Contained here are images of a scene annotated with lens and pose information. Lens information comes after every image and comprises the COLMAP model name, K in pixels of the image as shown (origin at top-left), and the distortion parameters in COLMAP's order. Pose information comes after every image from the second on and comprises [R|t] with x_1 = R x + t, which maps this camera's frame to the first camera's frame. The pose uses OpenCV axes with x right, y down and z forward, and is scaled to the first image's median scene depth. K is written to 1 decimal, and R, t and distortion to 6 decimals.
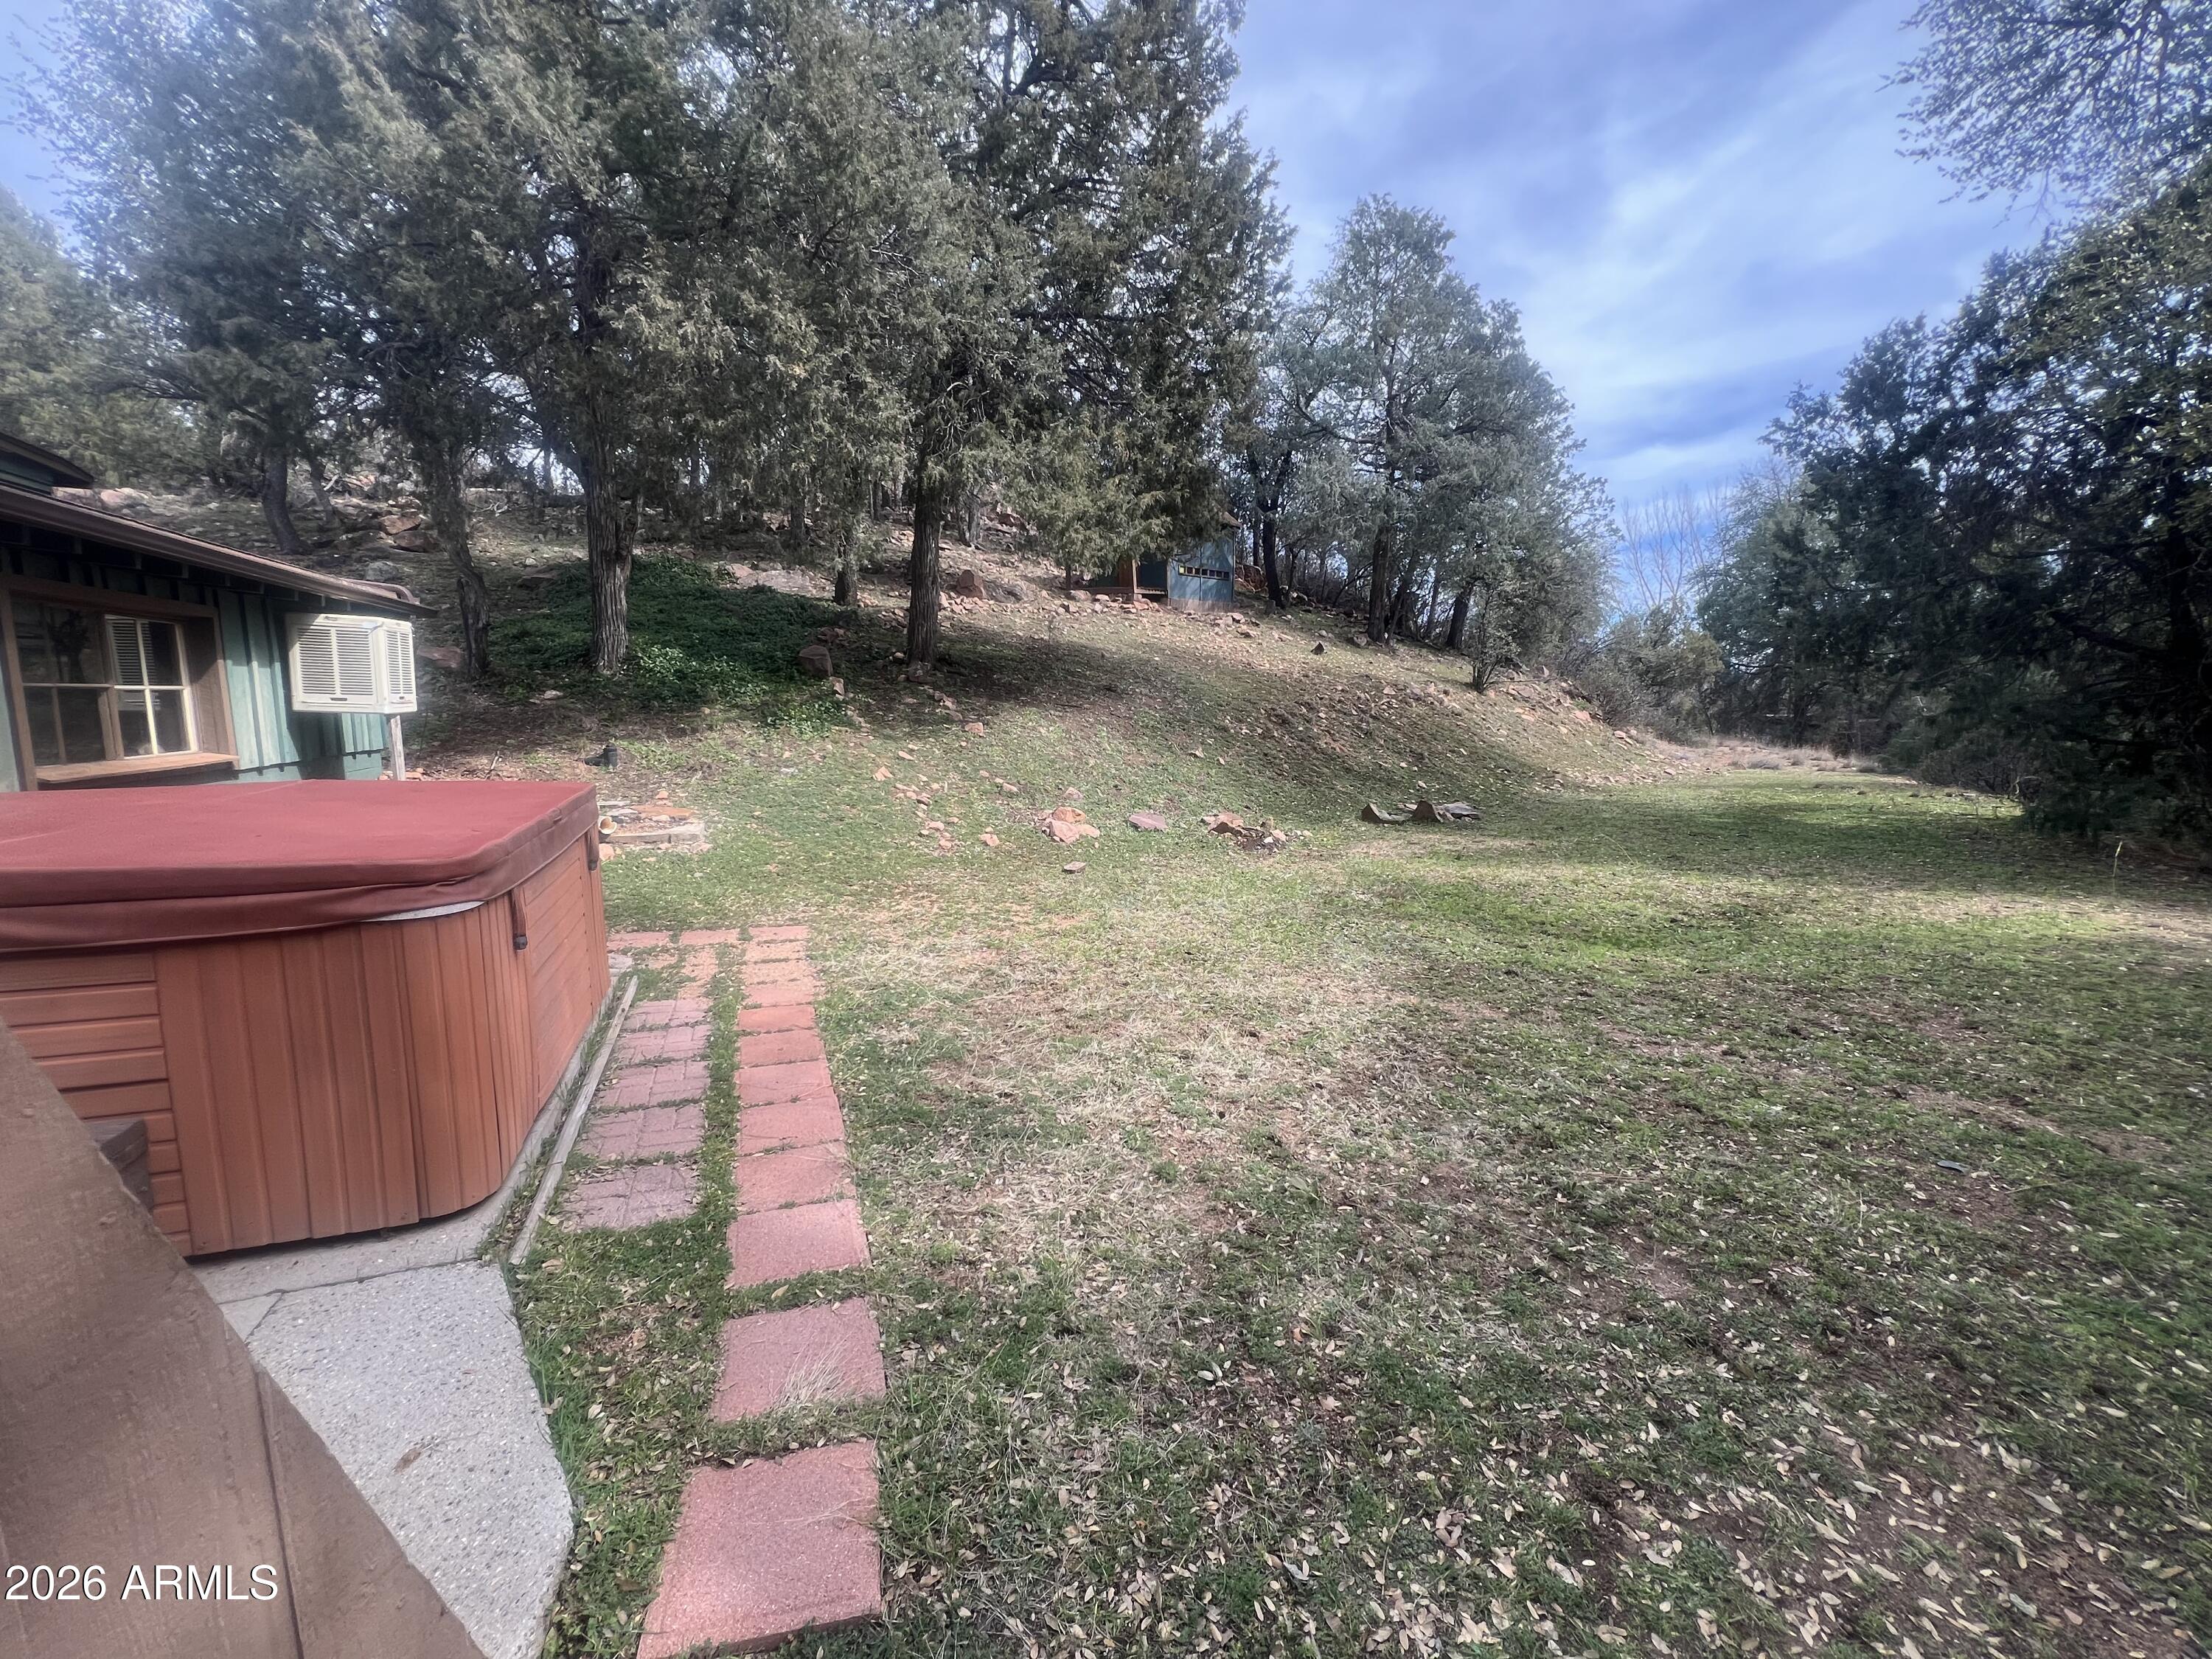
lens RADIAL K [[900.1, 0, 1106.0], [0, 900.1, 829.5], [0, 0, 1]] dist [-0.000601, -0.000093]
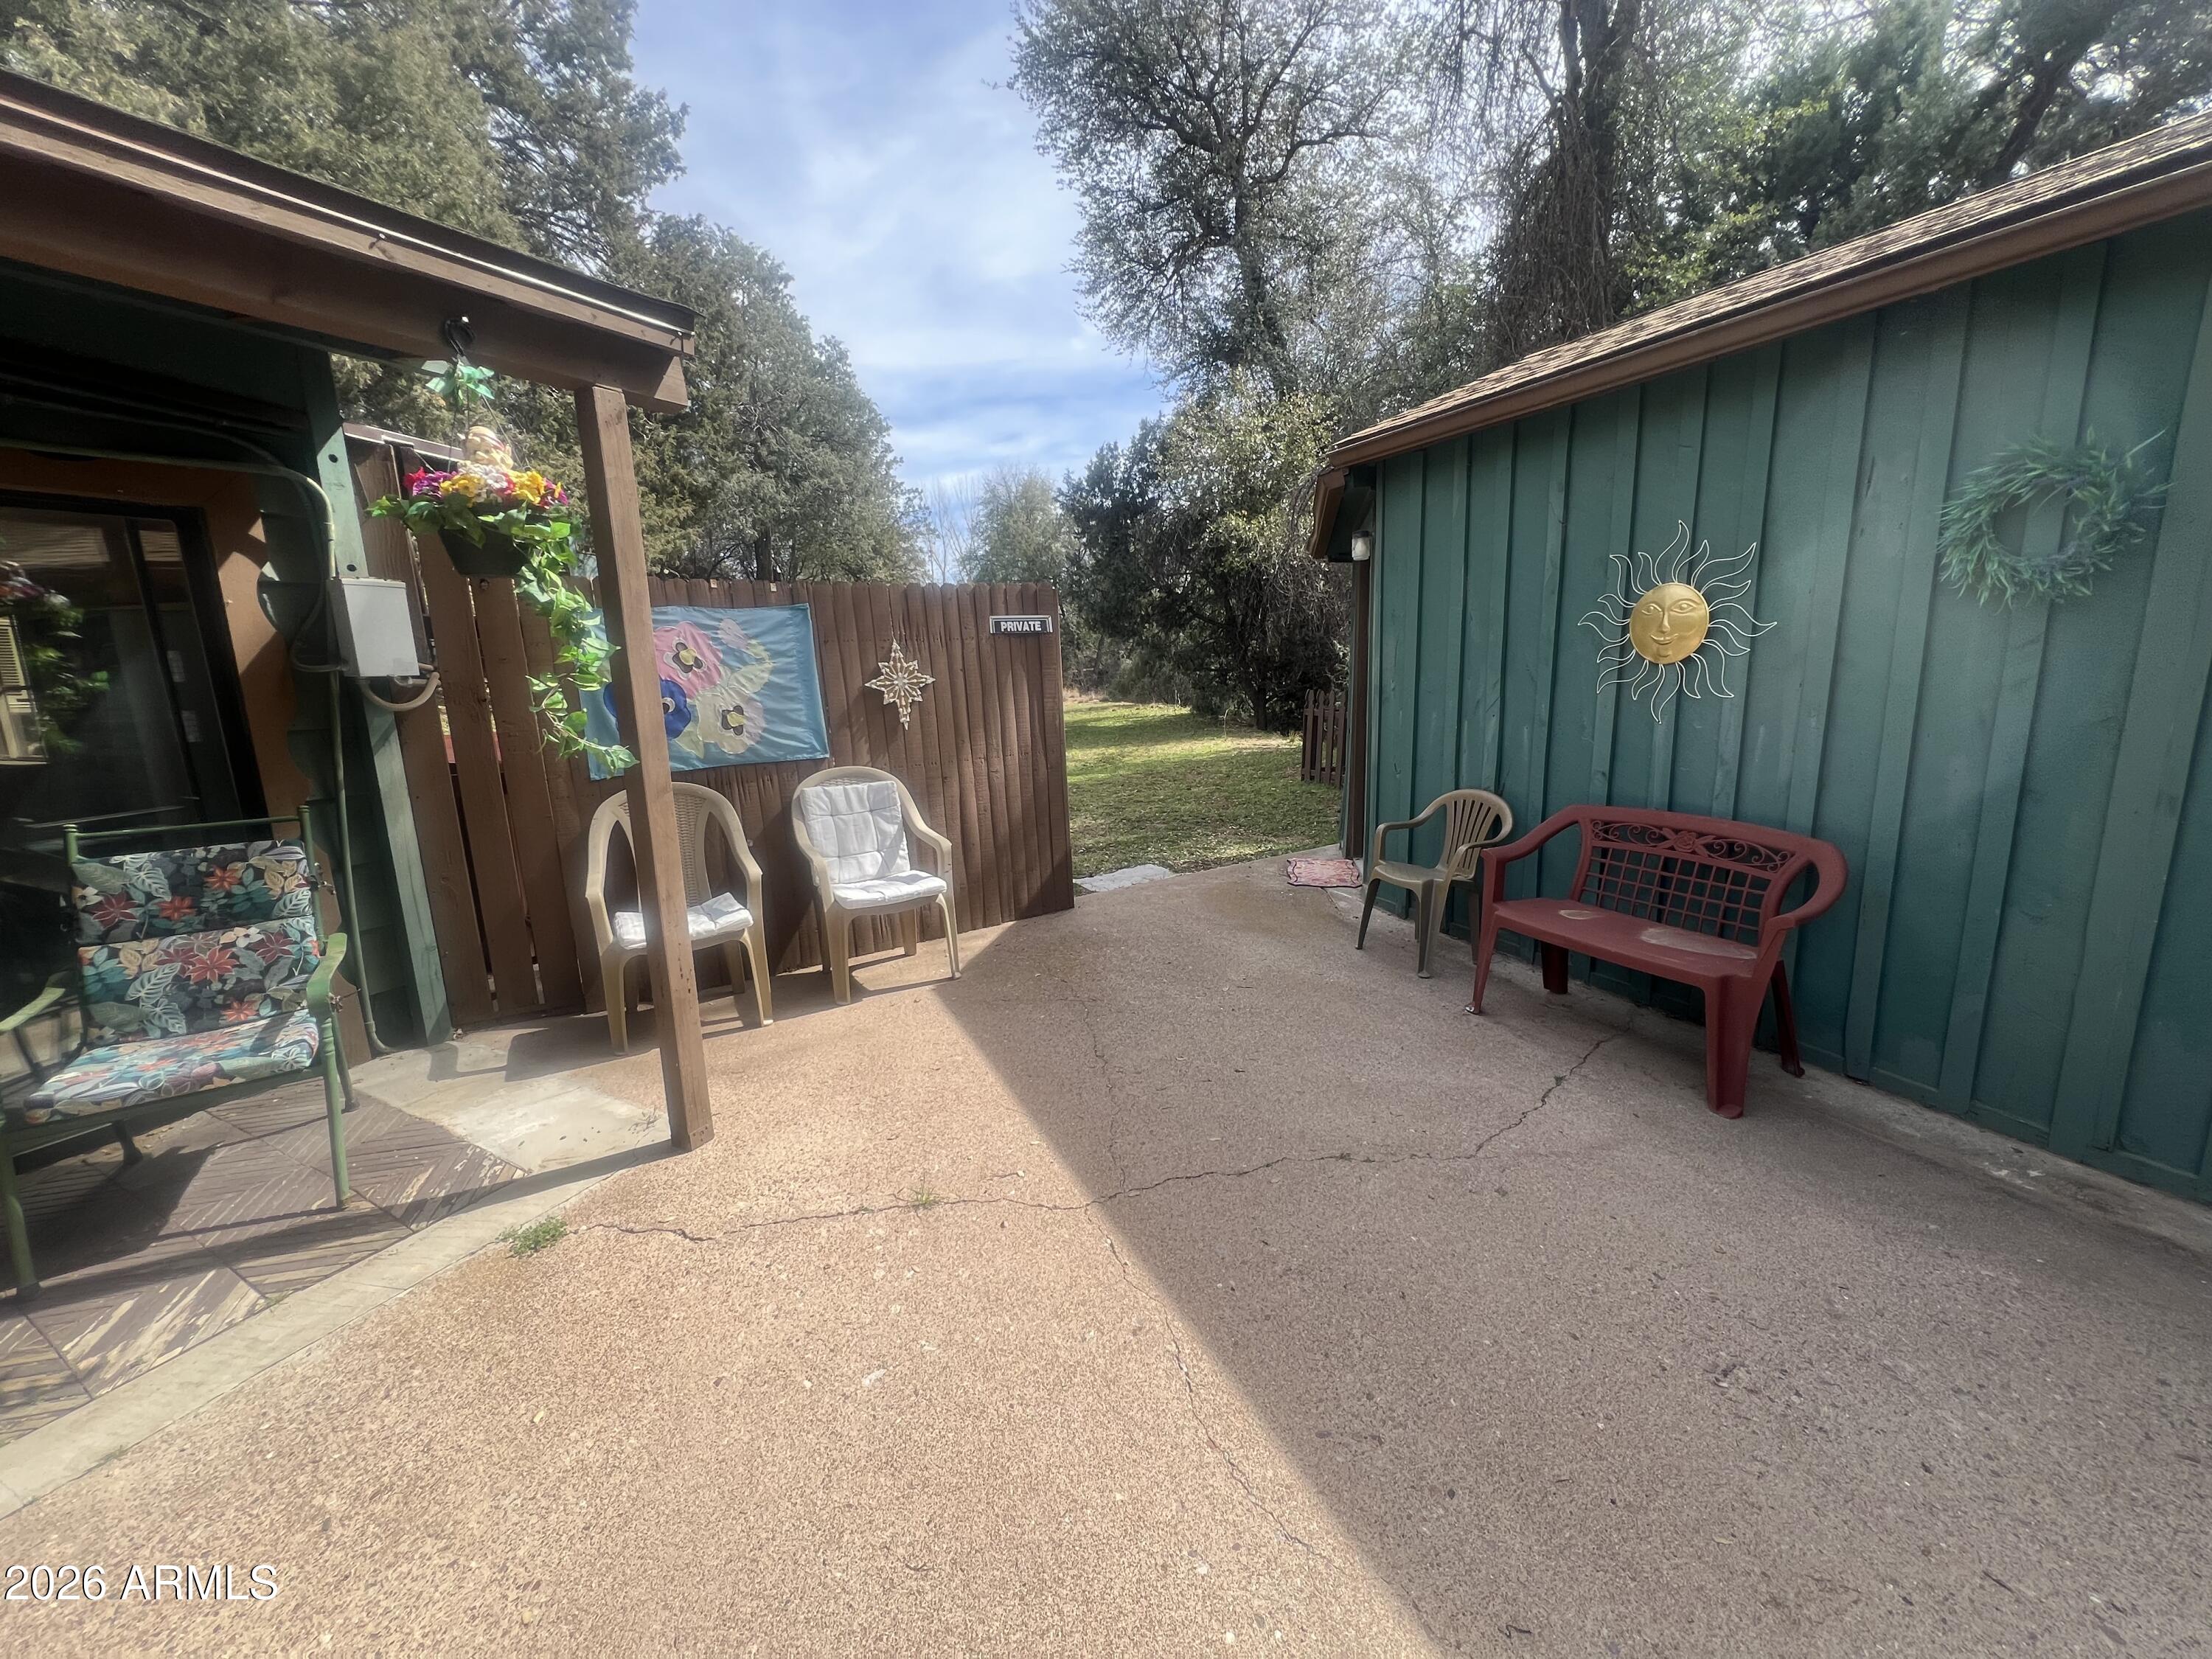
lens RADIAL K [[900.1, 0, 1106.0], [0, 900.1, 829.5], [0, 0, 1]] dist [-0.000601, -0.000093]
pose [[0.739312, -0.156894, 0.654829, -0.452707], [0.134779, 0.987276, 0.084378, 0.054632], [-0.659736, 0.025875, 0.751052, -0.360339]]
